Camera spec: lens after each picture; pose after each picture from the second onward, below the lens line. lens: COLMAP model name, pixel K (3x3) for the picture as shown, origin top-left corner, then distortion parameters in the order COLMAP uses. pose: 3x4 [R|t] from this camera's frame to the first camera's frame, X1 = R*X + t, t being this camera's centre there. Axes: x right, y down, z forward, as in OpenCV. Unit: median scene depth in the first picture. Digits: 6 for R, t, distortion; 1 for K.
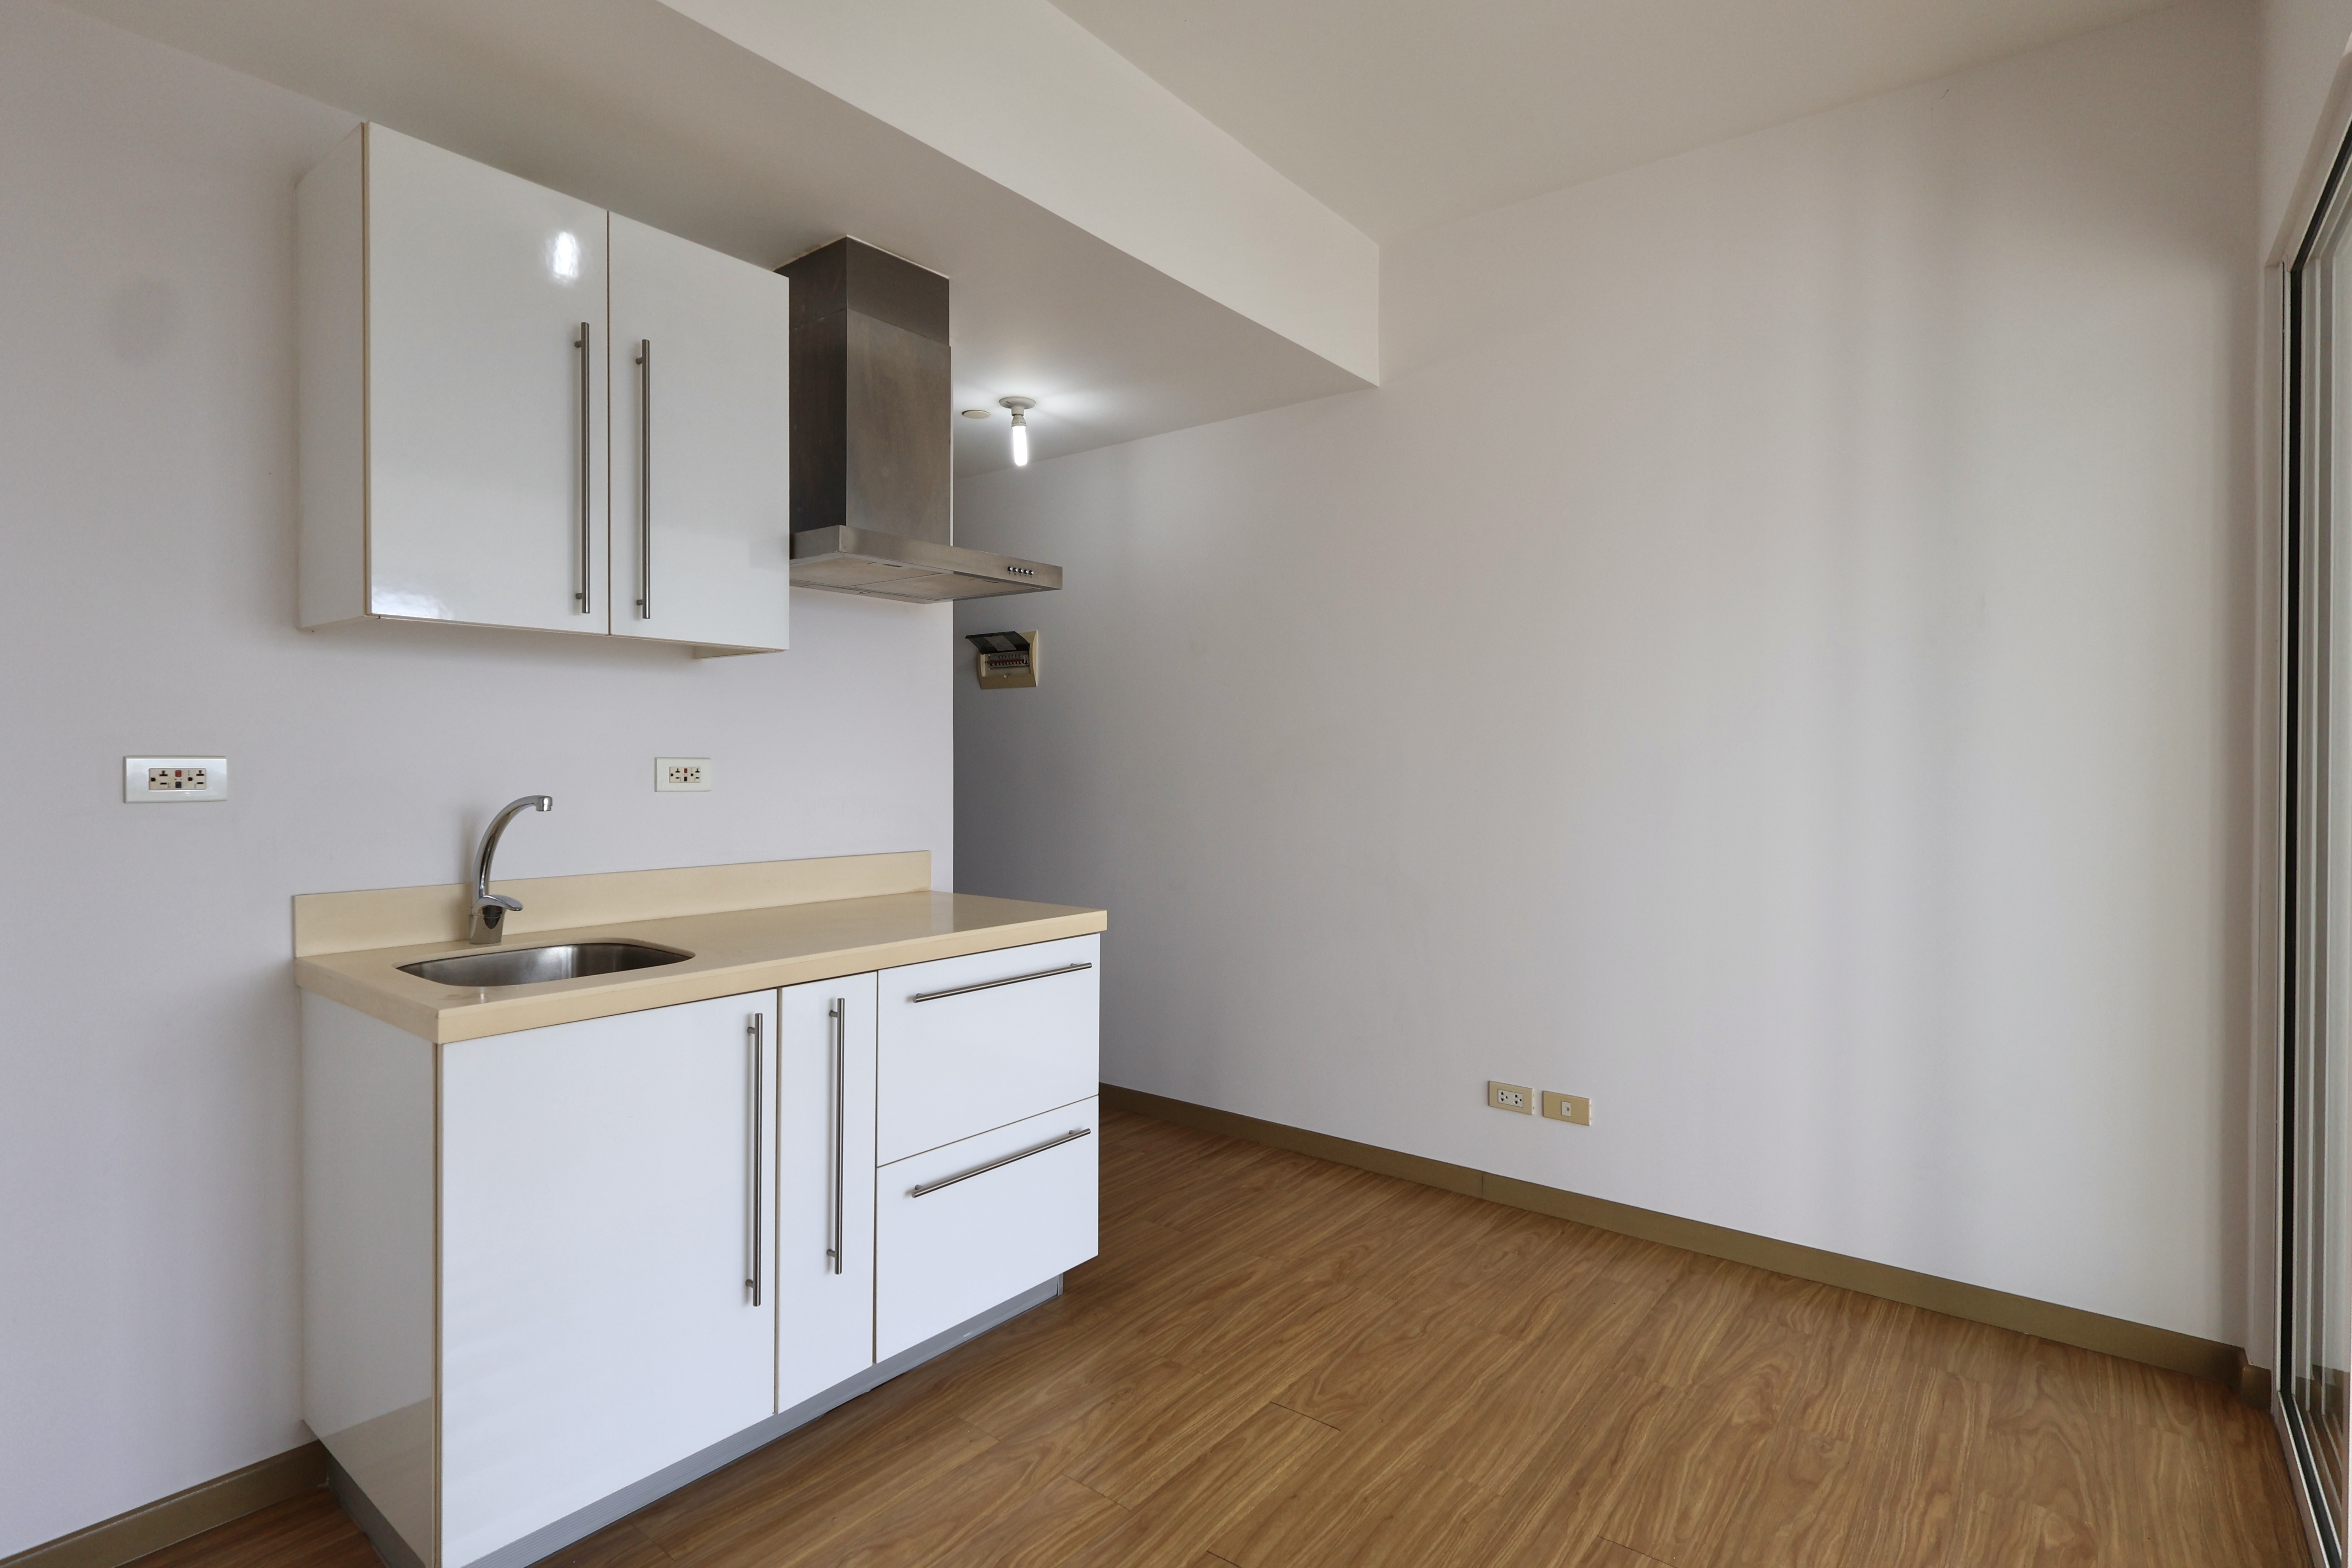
lens RADIAL K [[1146.2, 0, 1166.9], [0, 1146.2, 776.3], [0, 0, 1]] dist [-0.022495, 0.000778]
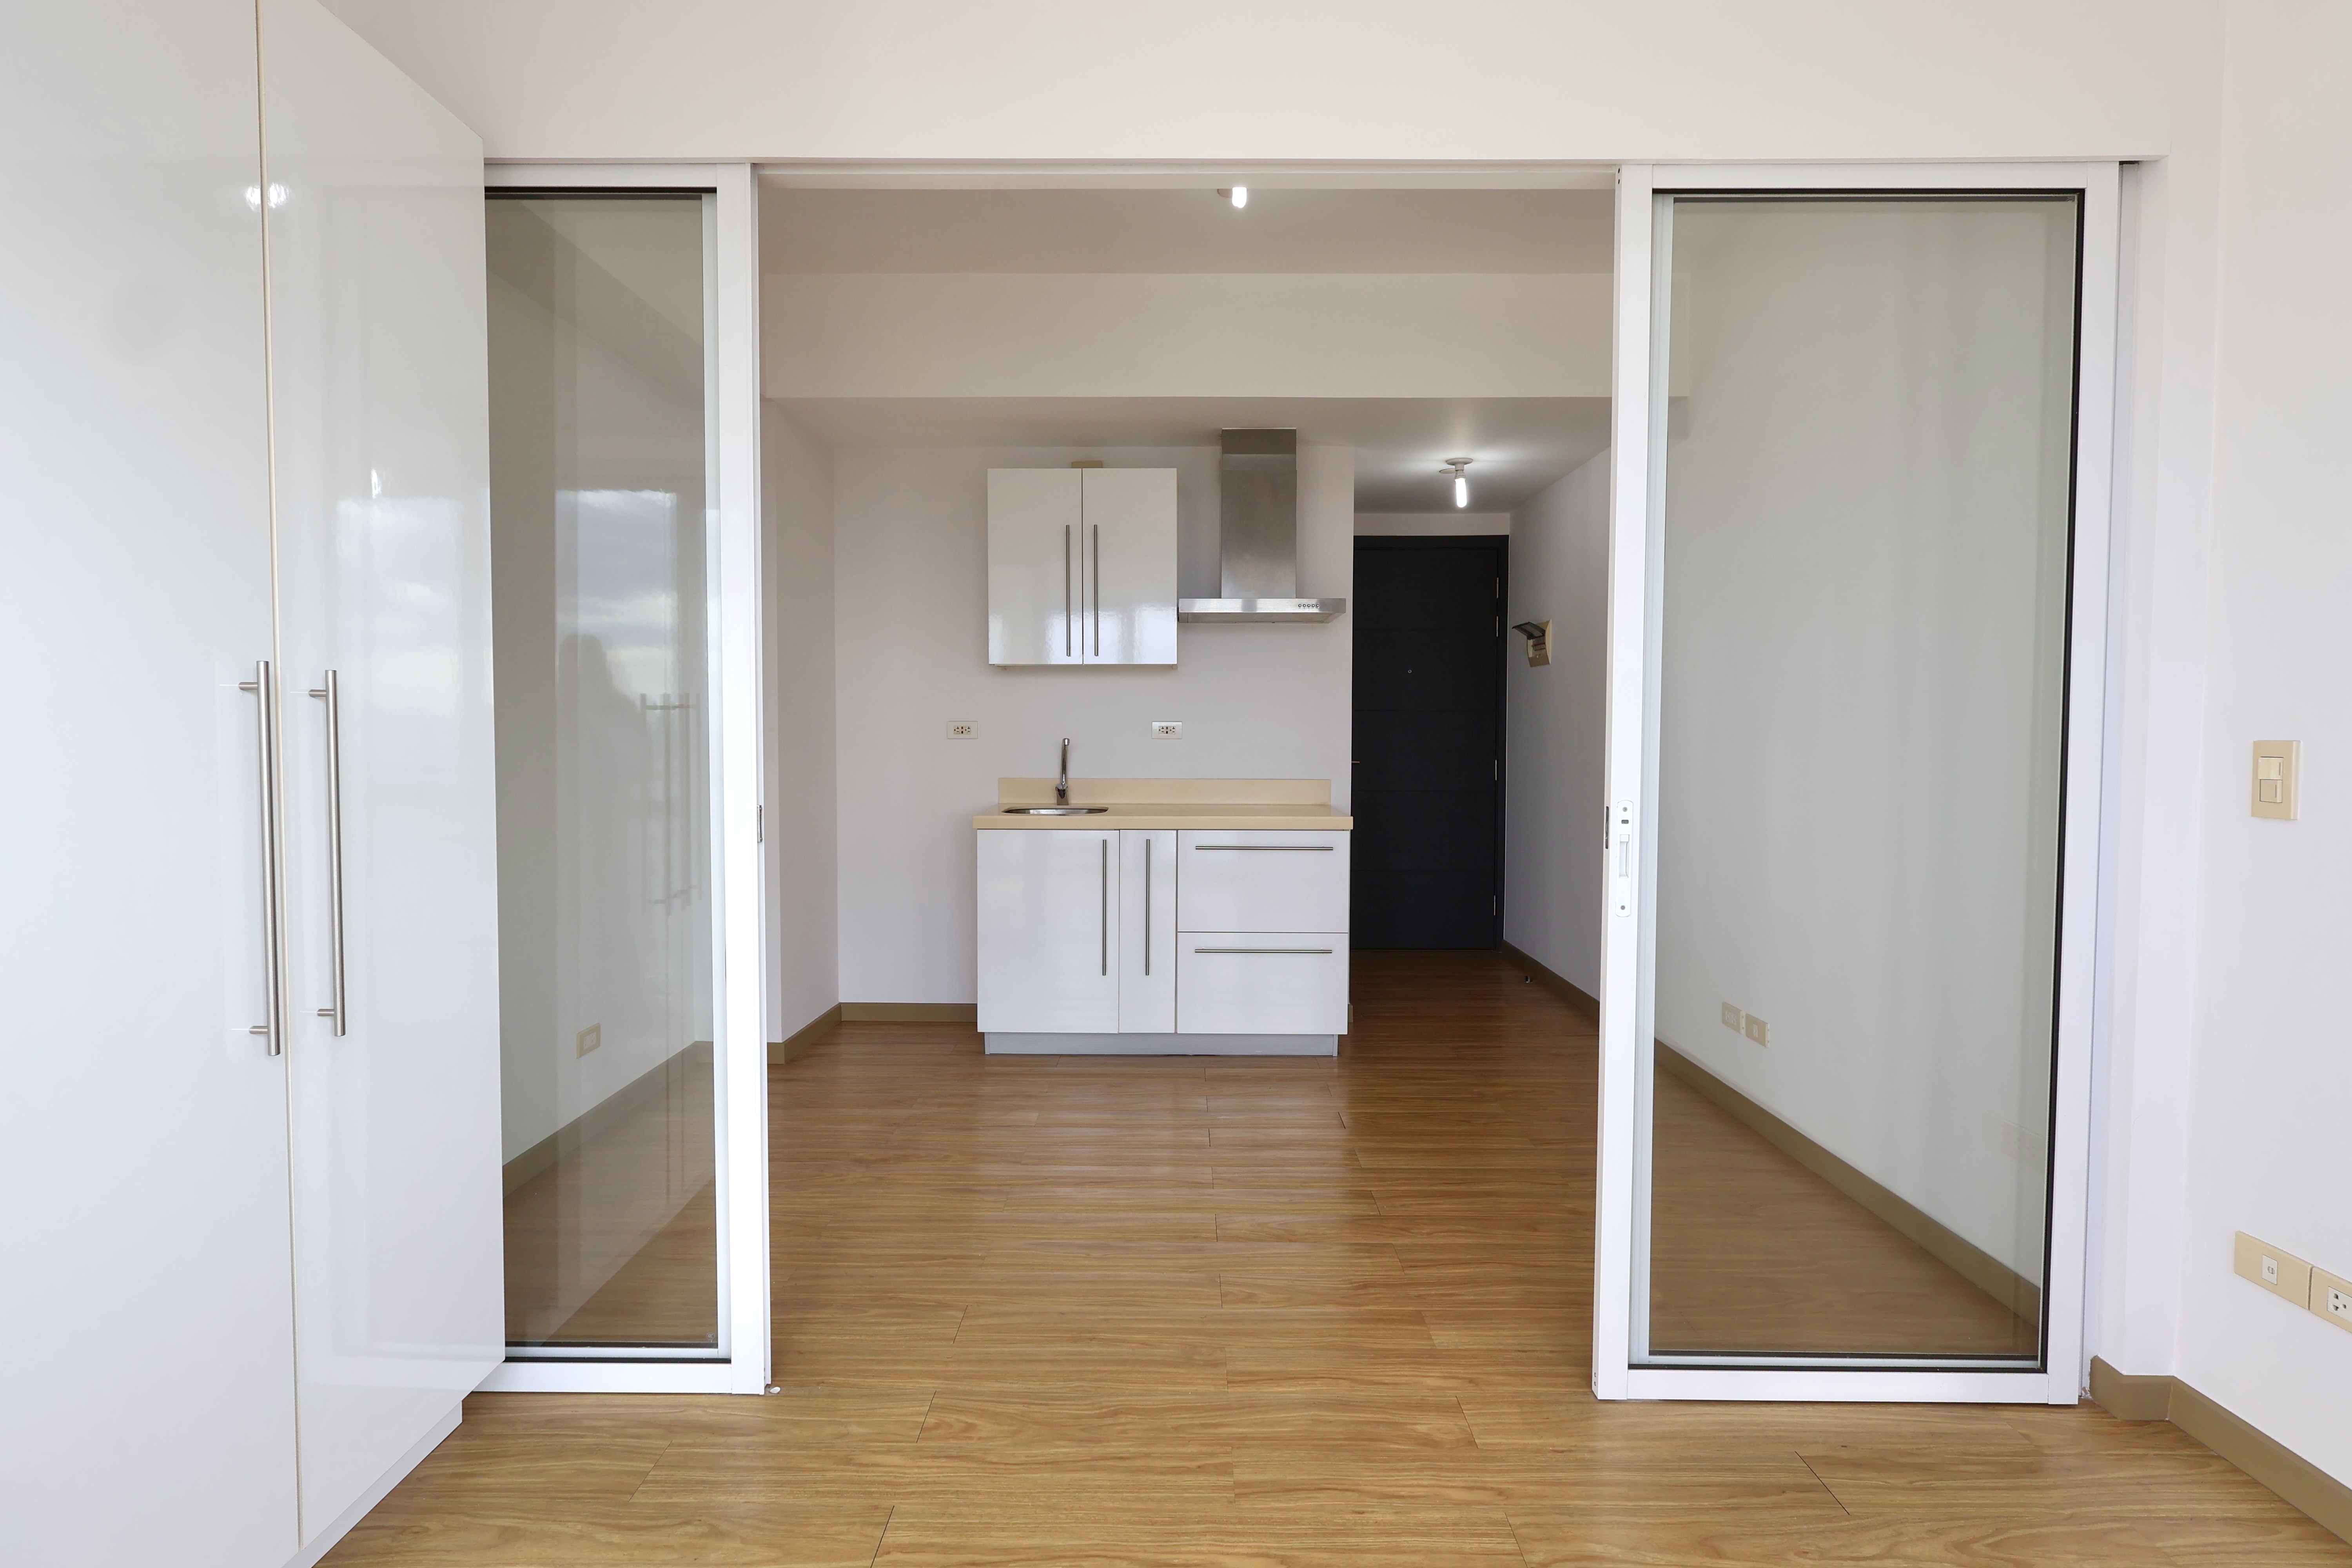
lens RADIAL K [[1156.5, 0, 1168.8], [0, 1156.5, 770.6], [0, 0, 1]] dist [-0.000298, 0.001744]
pose [[0.618467, 0.029581, -0.785253, 1.081959], [-0.012046, 0.999531, 0.028165, 0.012570], [0.785718, -0.007960, 0.618534, -0.191789]]
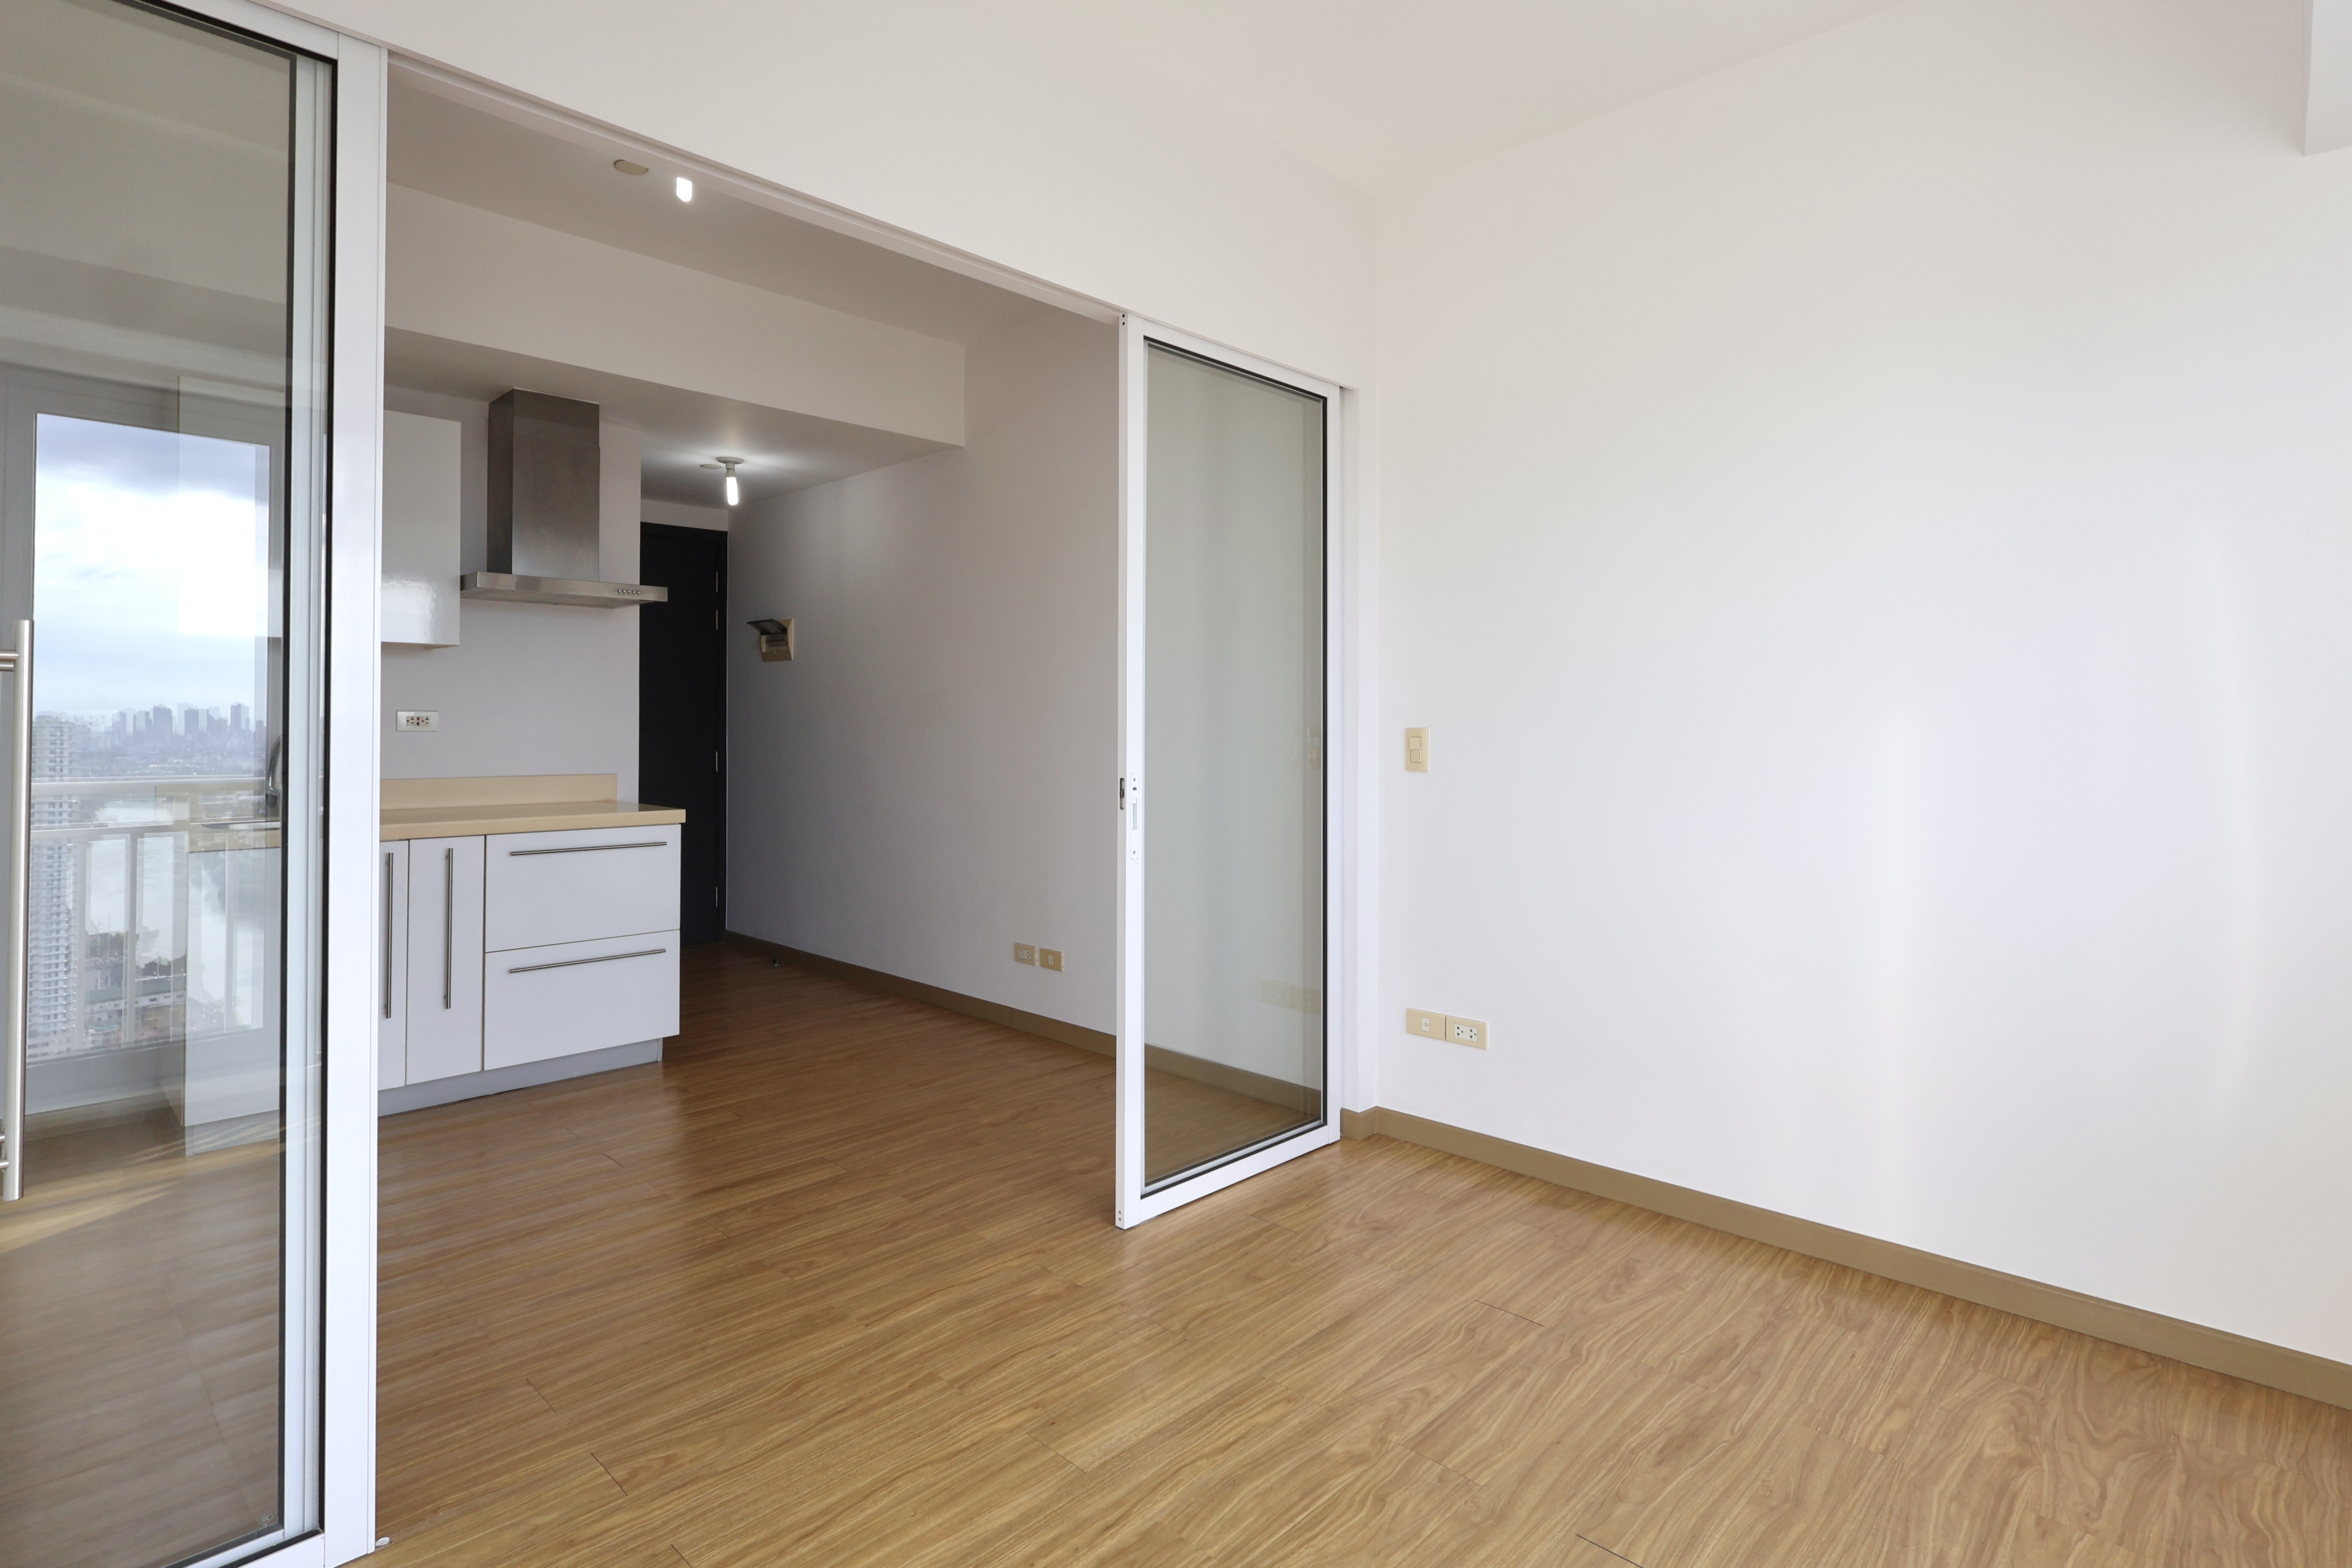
lens RADIAL K [[1181.4, 0, 1167.3], [0, 1181.4, 712.7], [0, 0, 1]] dist [0.009199, -0.000017]
pose [[0.995549, 0.002075, -0.094227, 0.778396], [-0.004138, 0.999756, -0.021700, 0.018652], [0.094159, 0.021994, 0.995314, -0.562065]]
